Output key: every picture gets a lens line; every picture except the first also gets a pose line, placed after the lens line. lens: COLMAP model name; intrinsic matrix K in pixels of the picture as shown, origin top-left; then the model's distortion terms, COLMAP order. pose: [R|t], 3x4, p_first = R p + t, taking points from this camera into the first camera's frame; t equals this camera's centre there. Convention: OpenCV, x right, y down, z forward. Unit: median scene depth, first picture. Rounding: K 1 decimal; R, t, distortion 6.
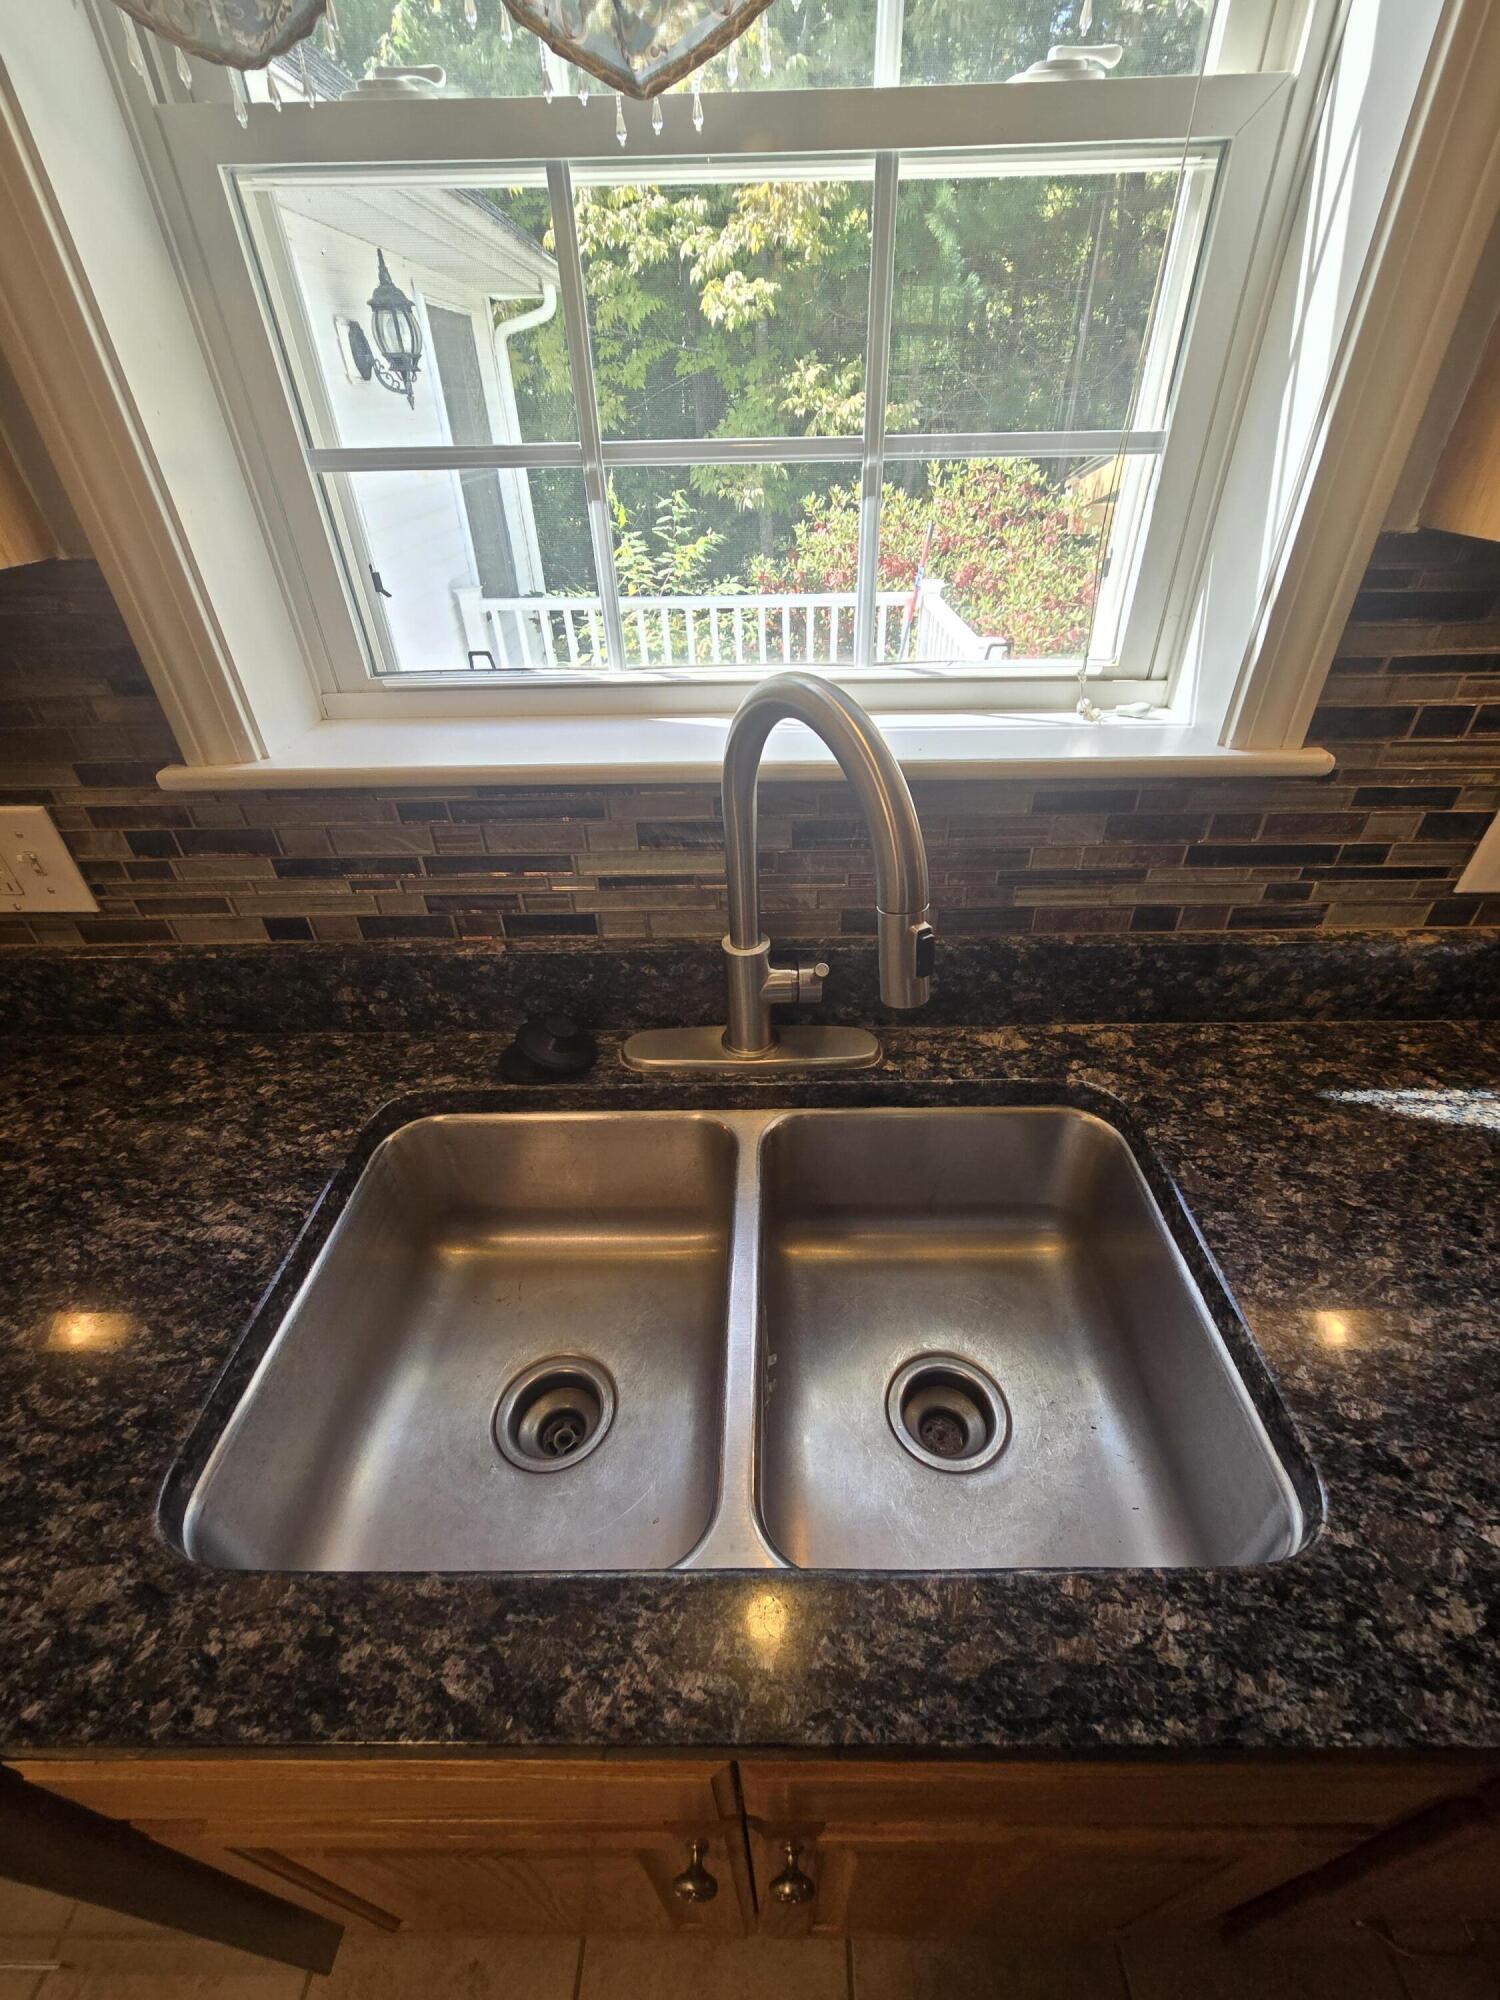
lens RADIAL K [[823.3, 0, 762.4], [0, 823.3, 1011.2], [0, 0, 1]] dist [-0.003081, 0.000986]
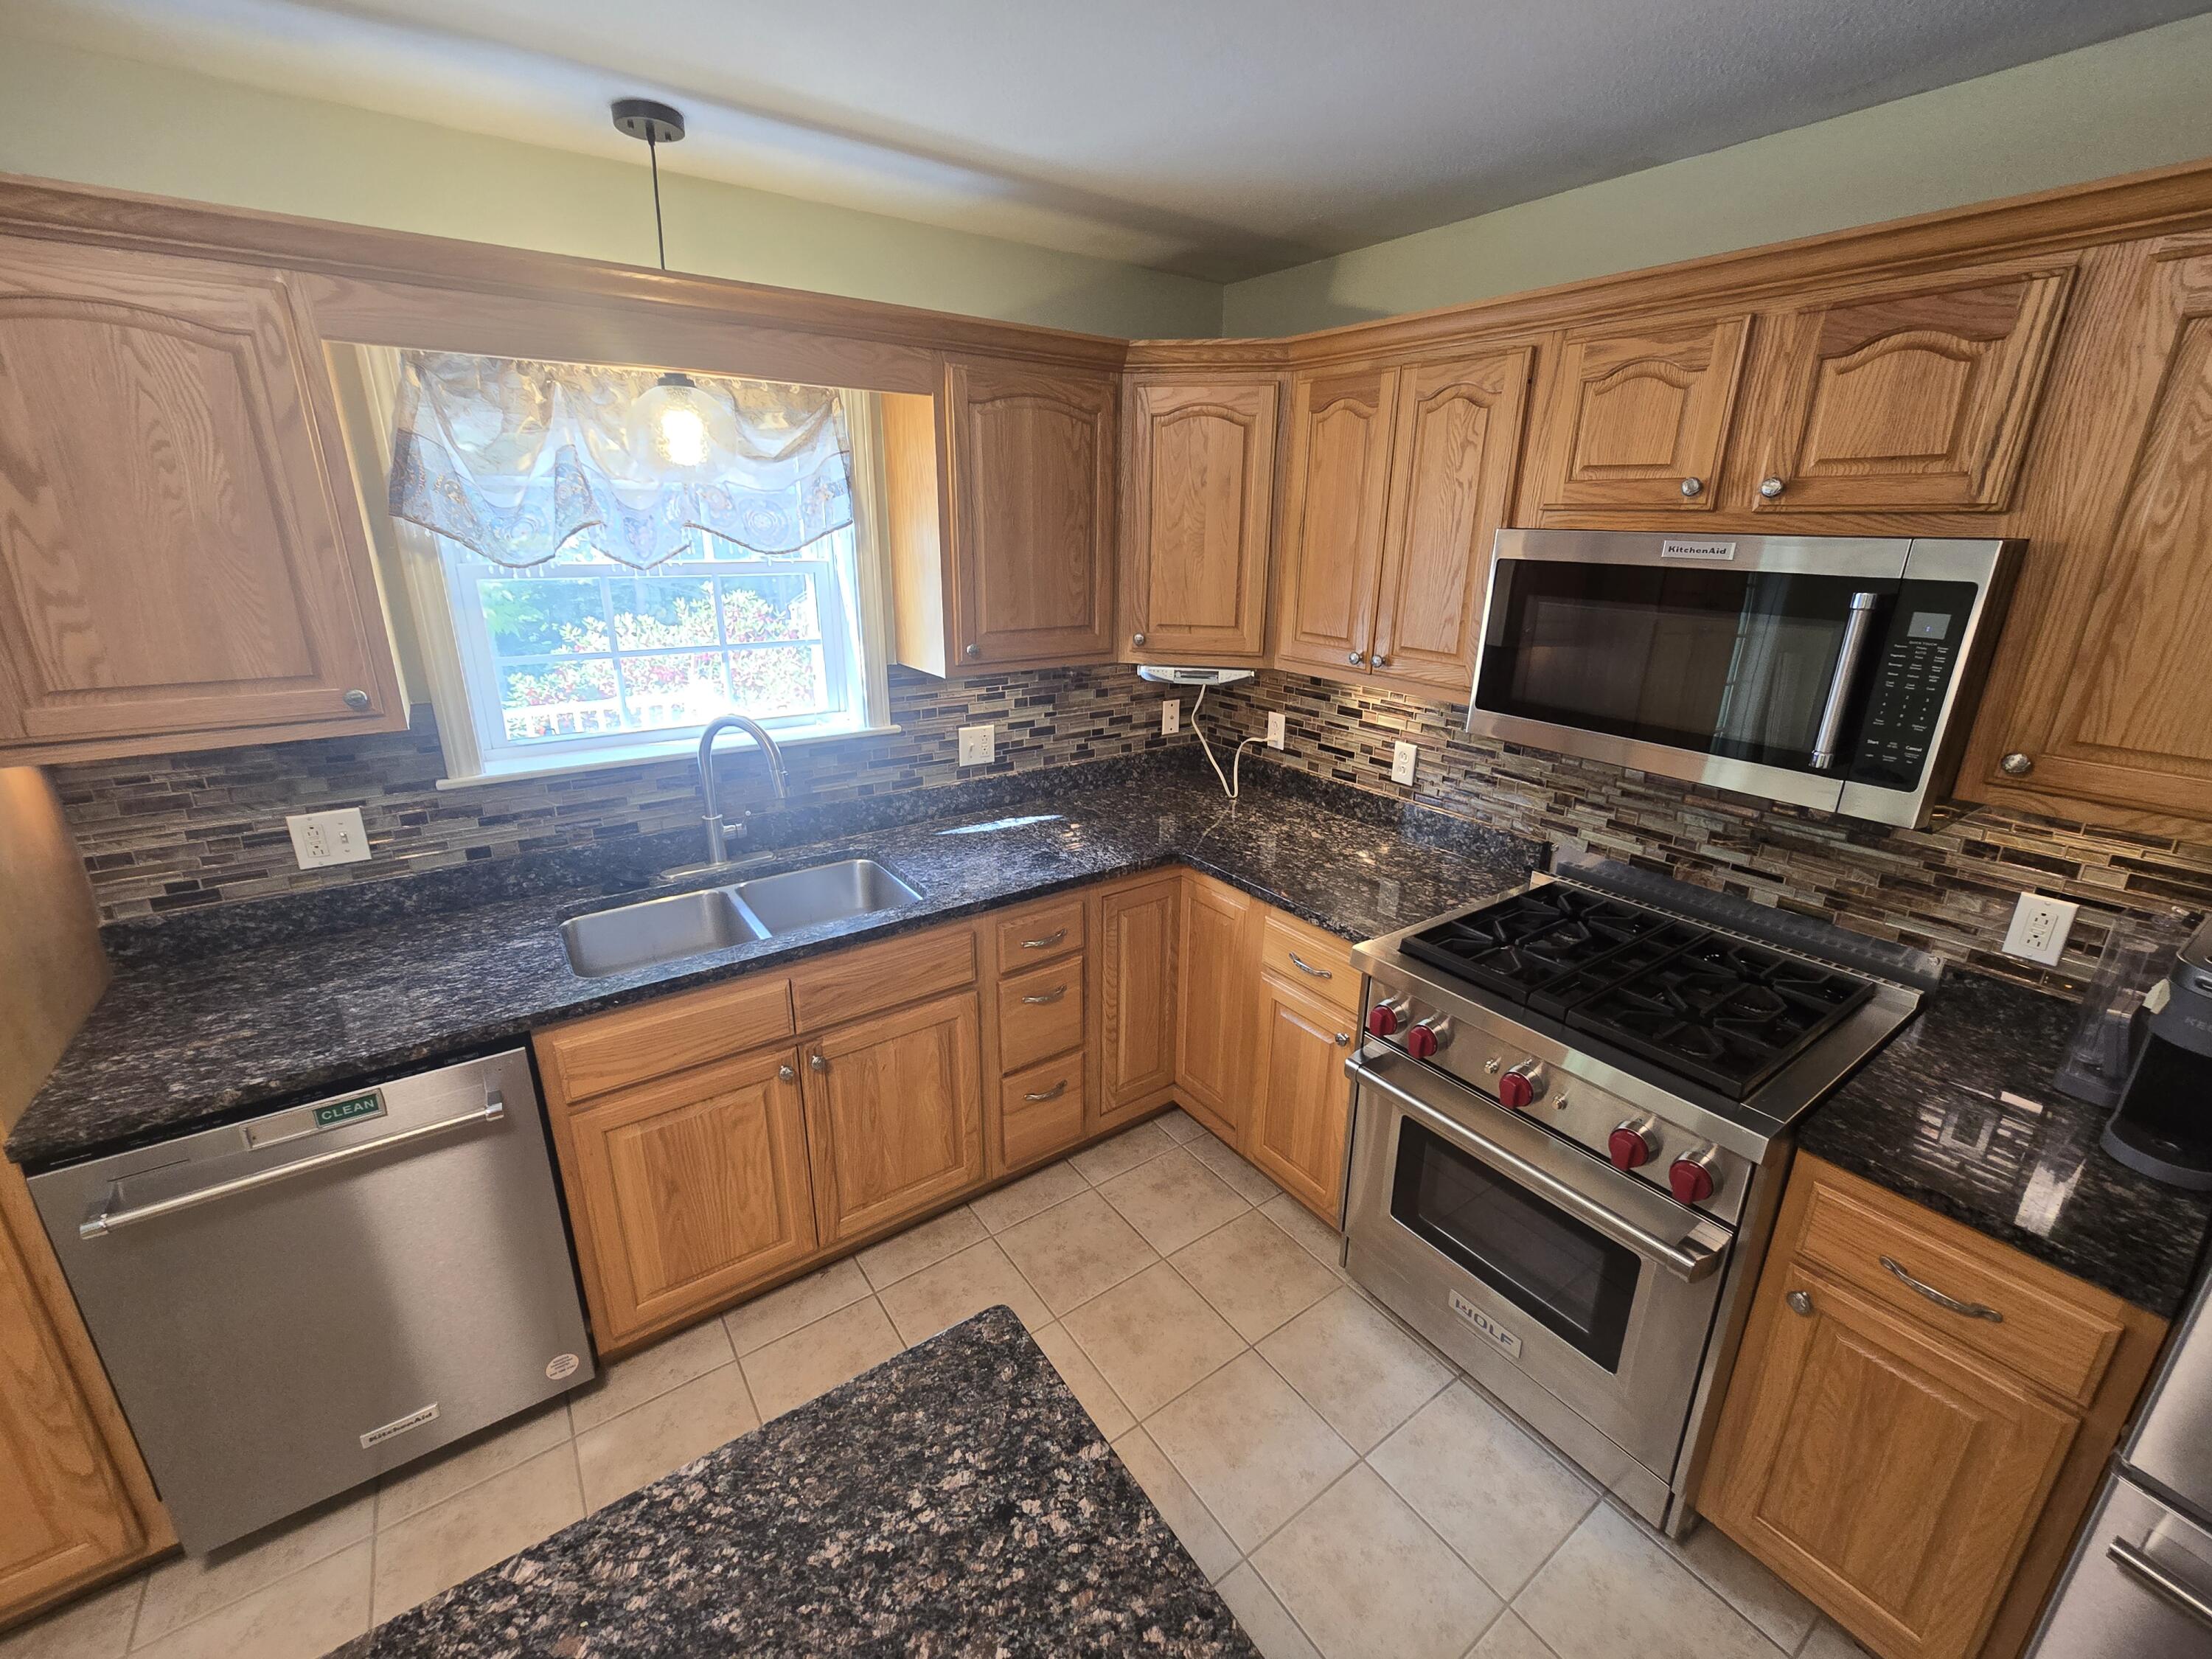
lens RADIAL K [[914.2, 0, 1115.1], [0, 914.2, 810.7], [0, 0, 1]] dist [-0.002147, 0.001060]
pose [[0.805223, -0.151874, 0.573193, -0.611598], [0.329580, 0.918208, -0.219705, 0.899480], [-0.492943, 0.365825, 0.789417, -1.794972]]
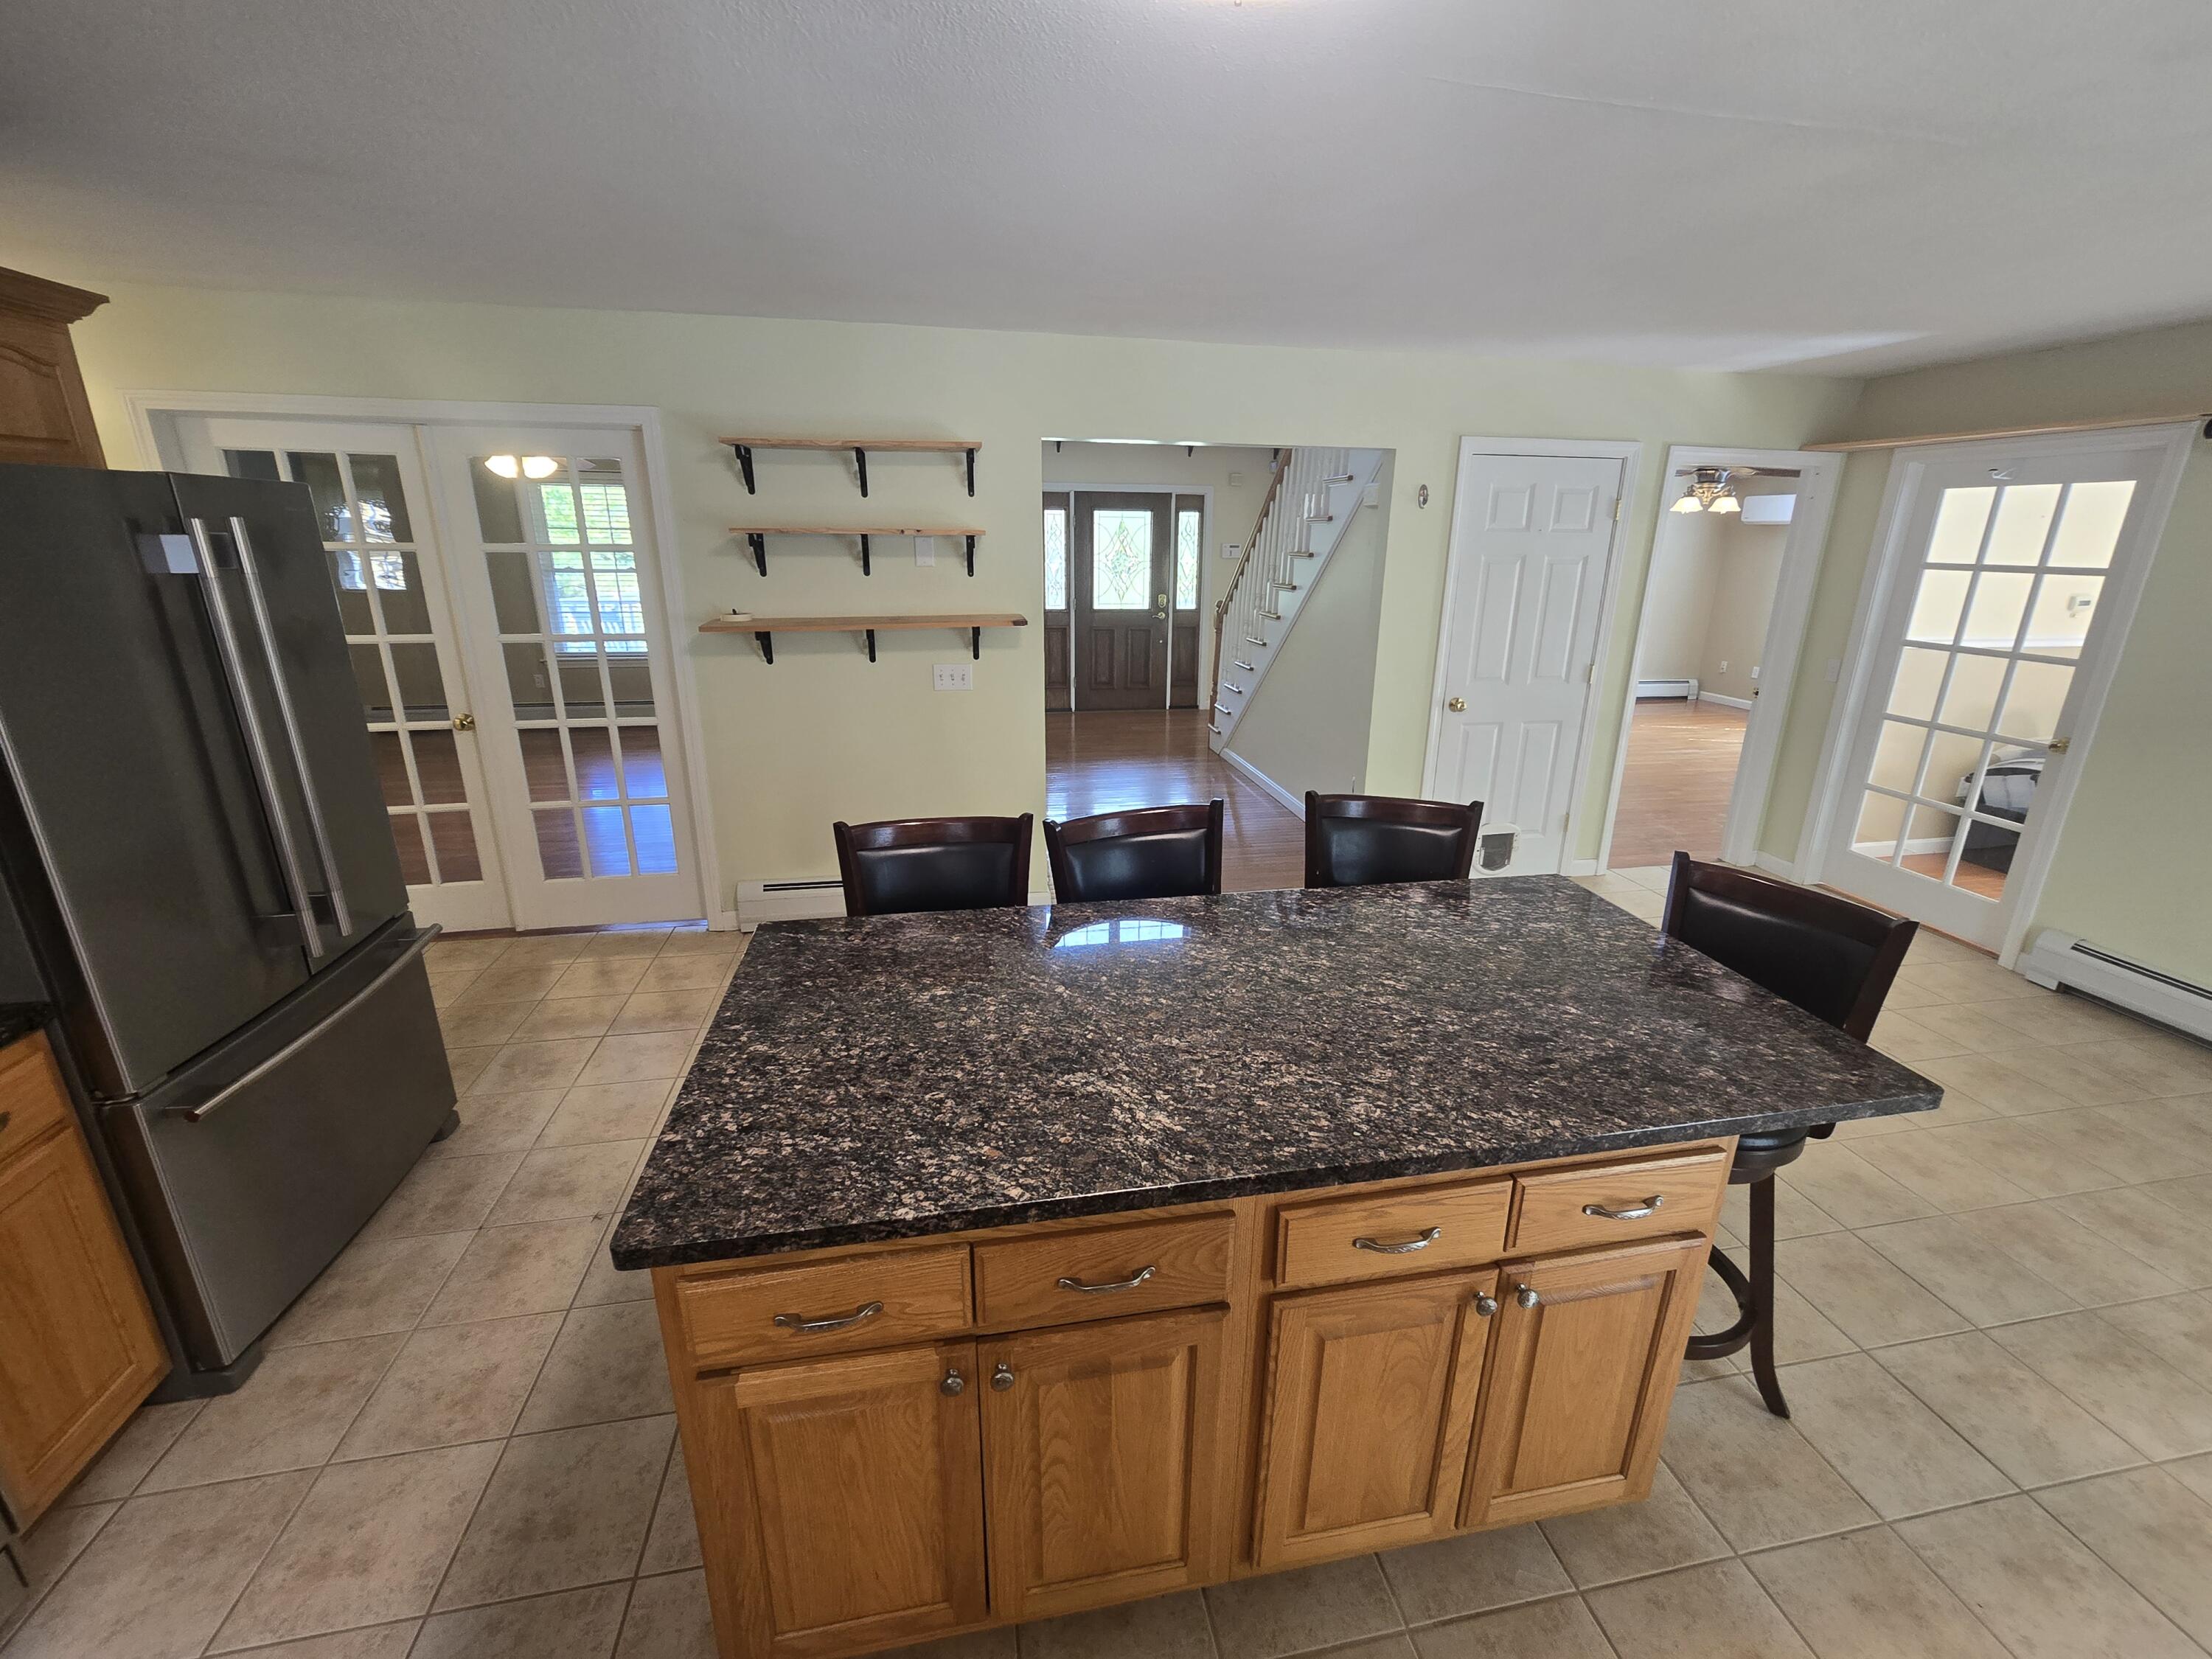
lens RADIAL K [[910.6, 0, 1117.5], [0, 910.6, 815.2], [0, 0, 1]] dist [-0.003081, 0.000986]
pose [[-0.979634, 0.066901, -0.189316, -0.608469], [-0.113680, 0.592392, 0.797589, -0.237298], [0.165509, 0.802867, -0.572723, -0.139607]]
